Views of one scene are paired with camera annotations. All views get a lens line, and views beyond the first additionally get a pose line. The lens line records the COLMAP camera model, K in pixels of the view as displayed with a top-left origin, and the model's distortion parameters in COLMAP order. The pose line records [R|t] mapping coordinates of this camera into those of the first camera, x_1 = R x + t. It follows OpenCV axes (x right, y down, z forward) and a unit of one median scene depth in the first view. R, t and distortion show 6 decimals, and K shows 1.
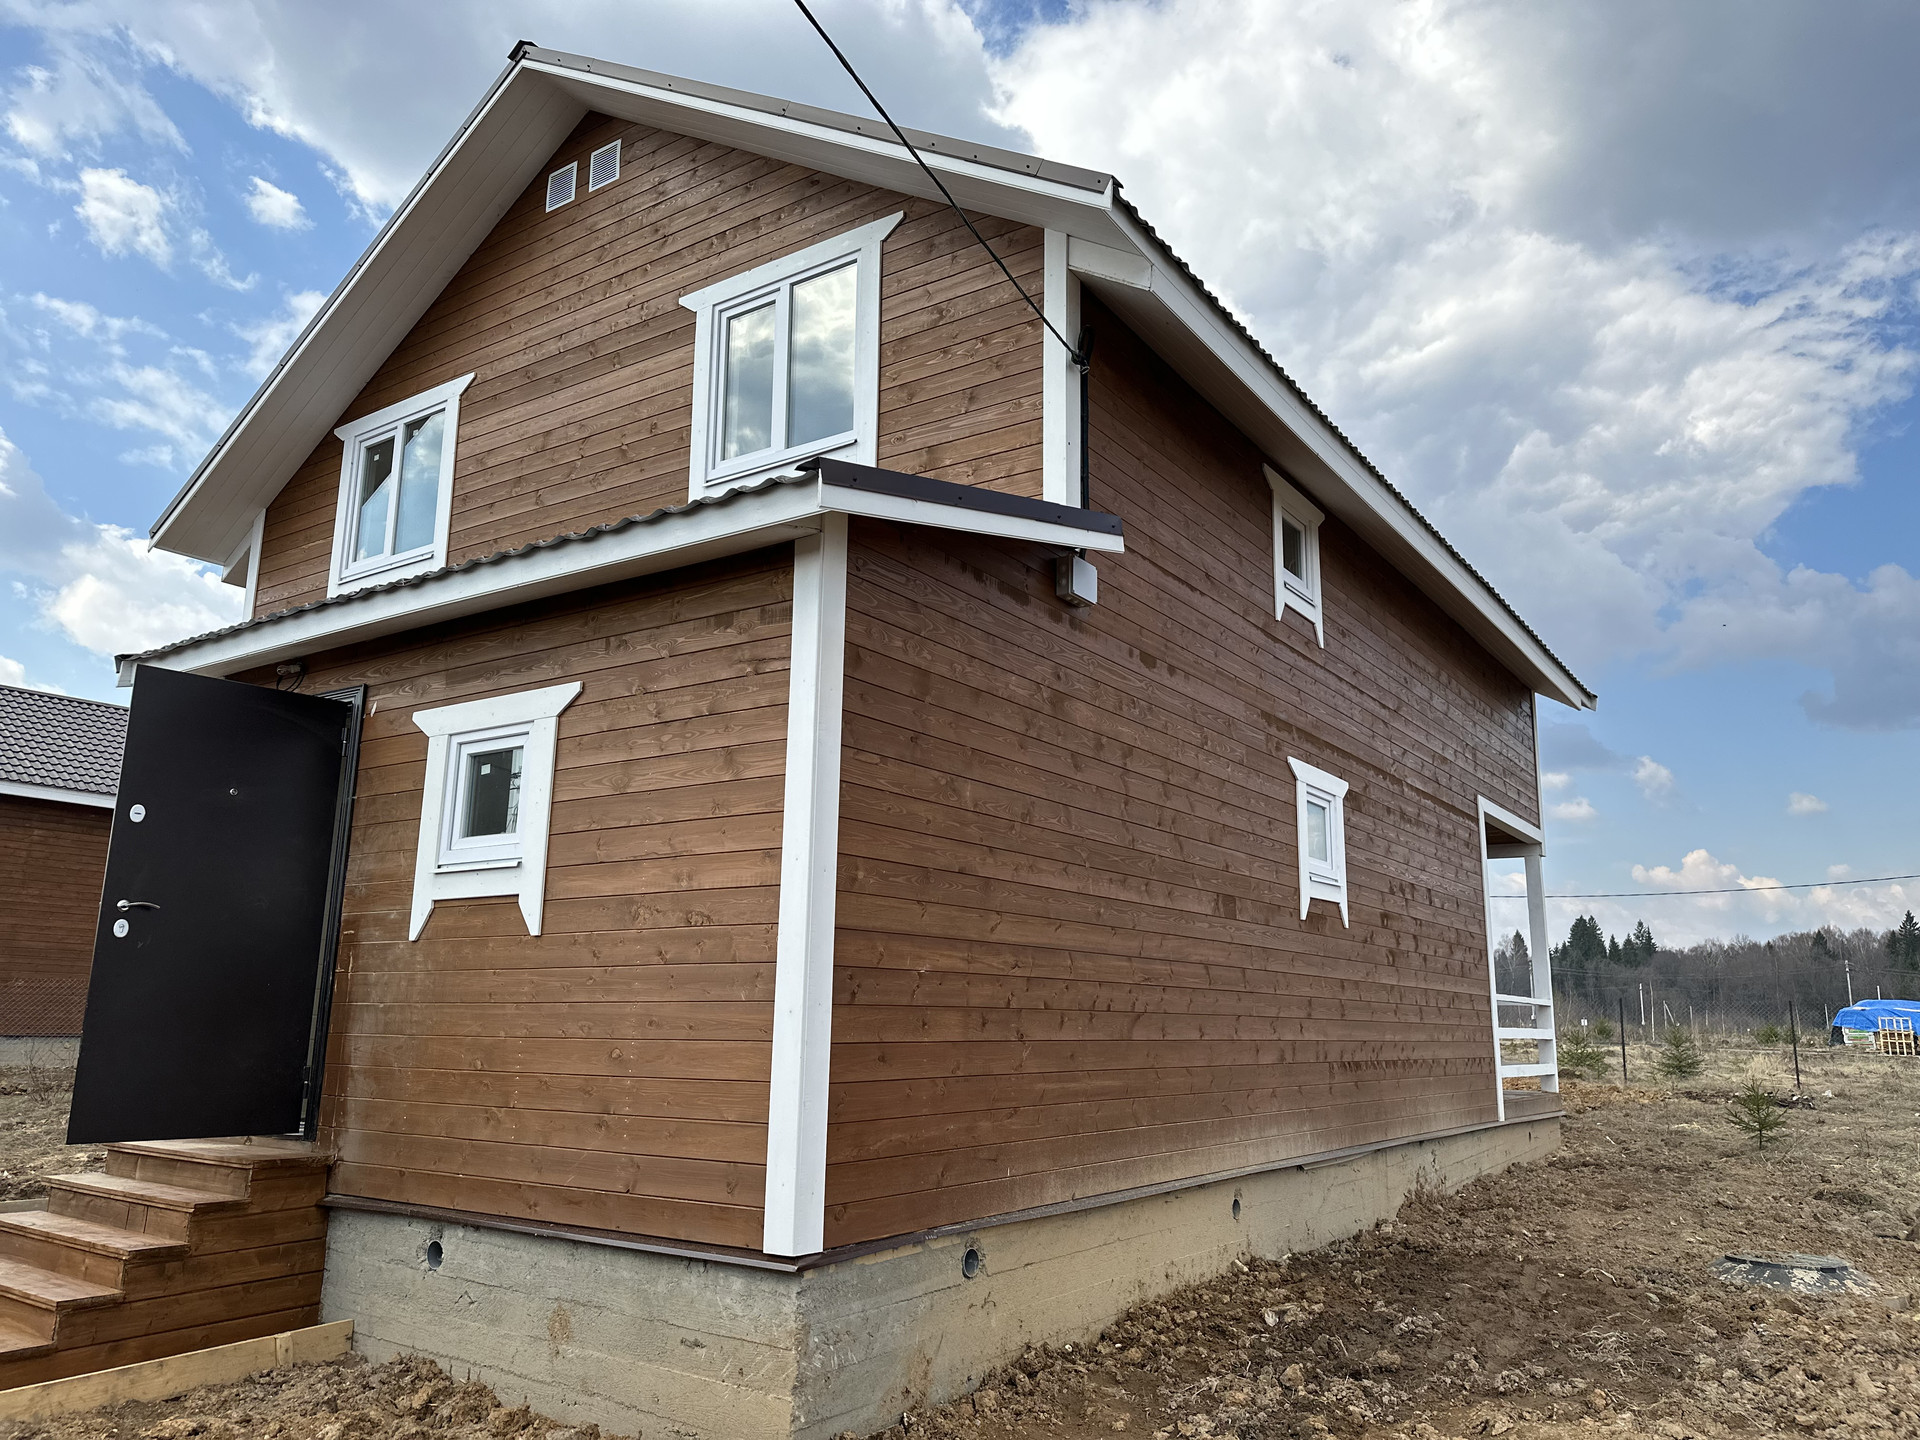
lens RADIAL K [[1350.3, 0, 967.7], [0, 1350.3, 722.7], [0, 0, 1]] dist [0.026103, -0.030882]
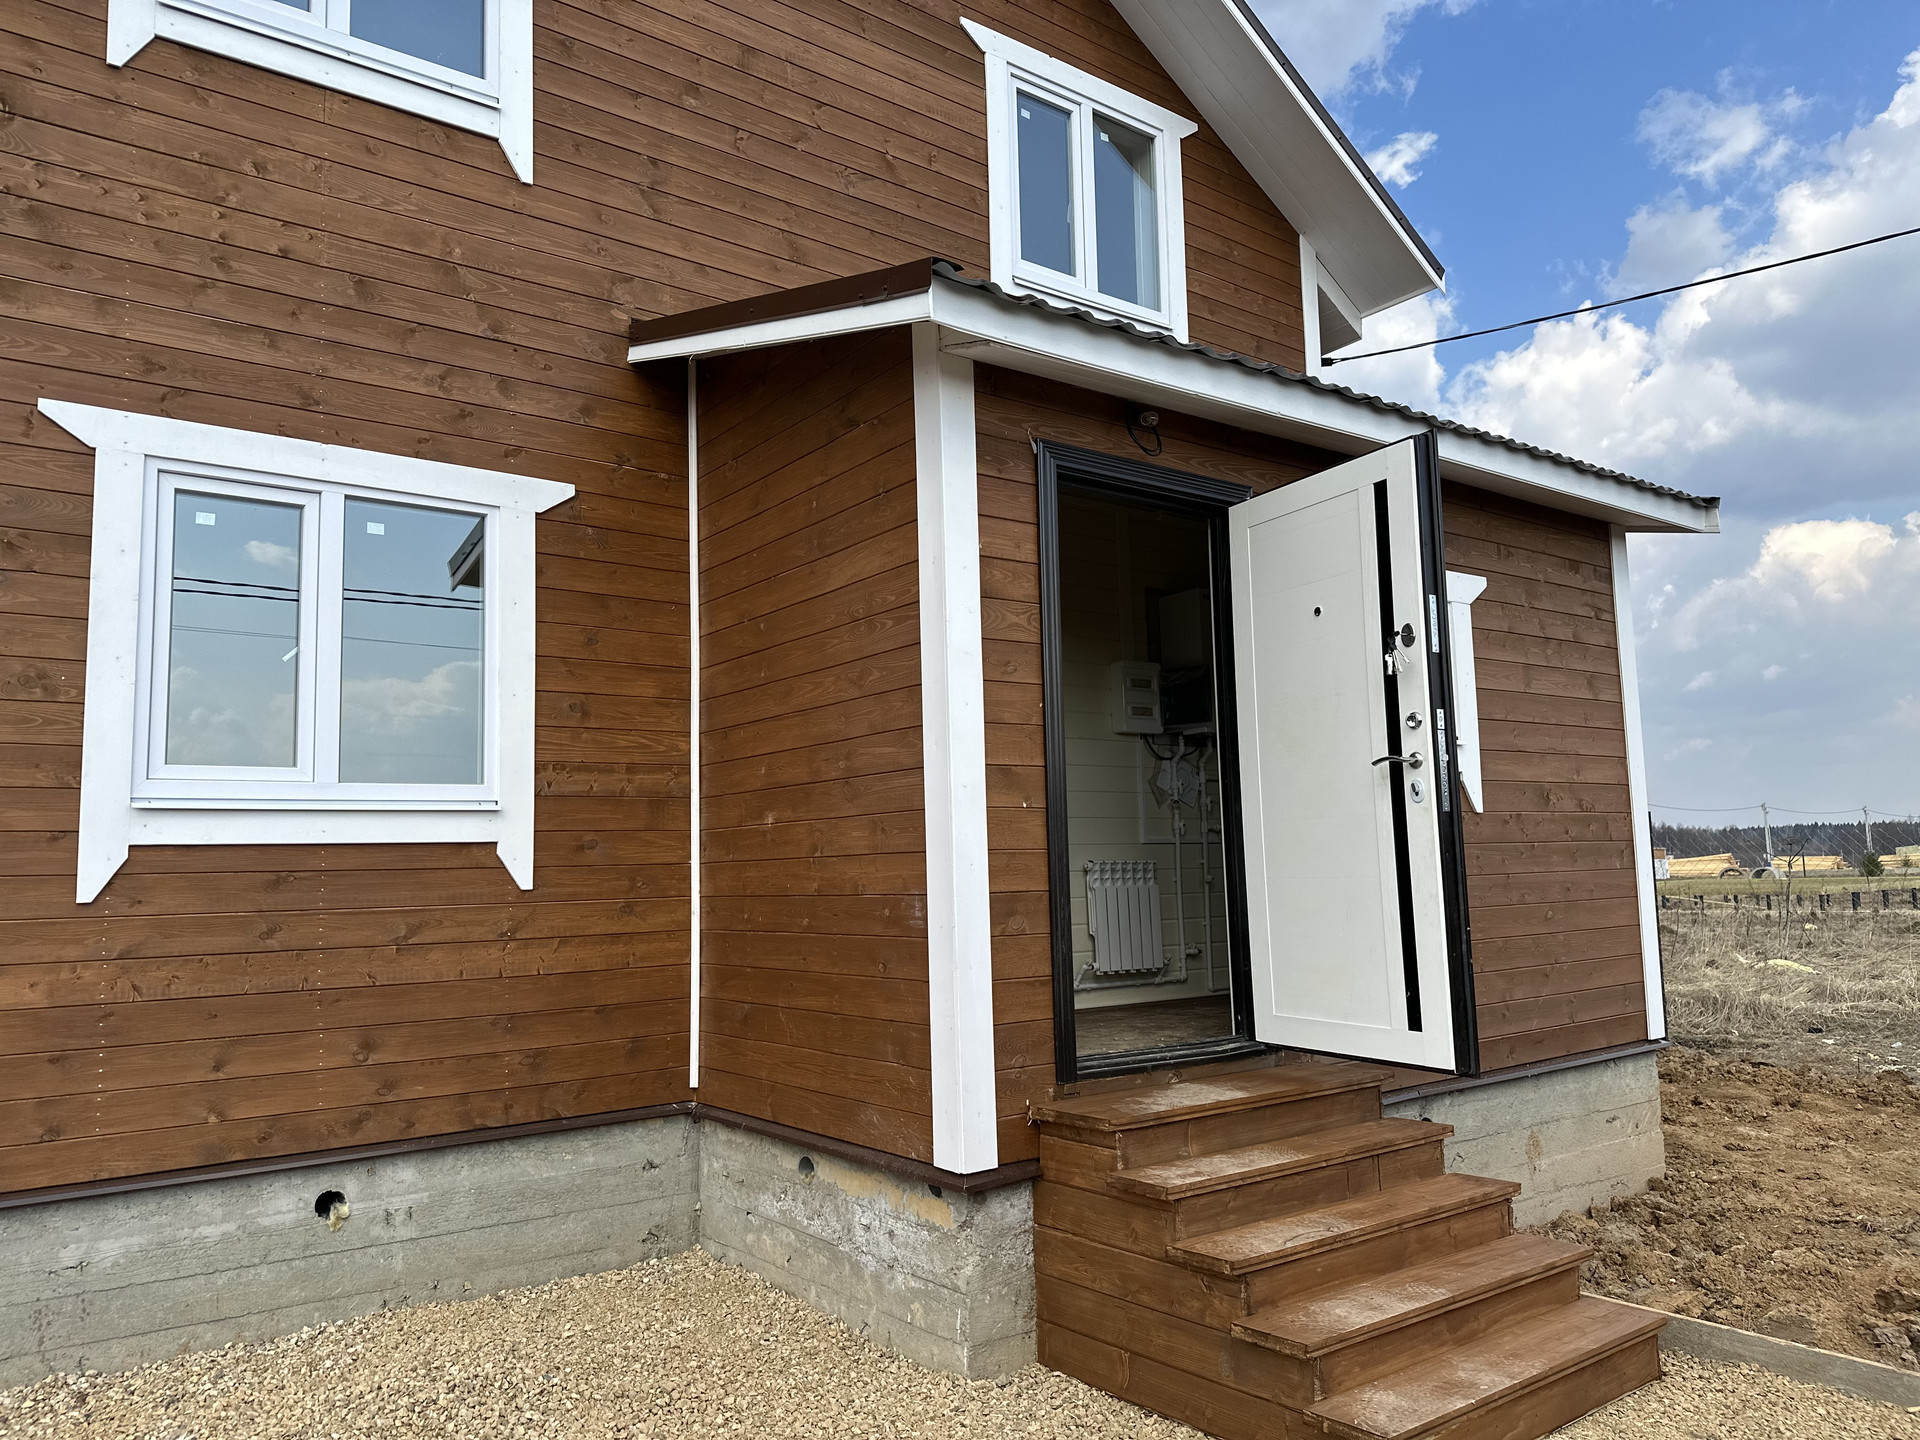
lens RADIAL K [[1350.3, 0, 967.7], [0, 1350.3, 722.7], [0, 0, 1]] dist [0.026103, -0.030882]
pose [[0.318040, 0.081502, 0.944568, -1.501601], [-0.173813, 0.984424, -0.026417, 0.191524], [-0.932008, -0.155776, 0.327252, 1.071067]]
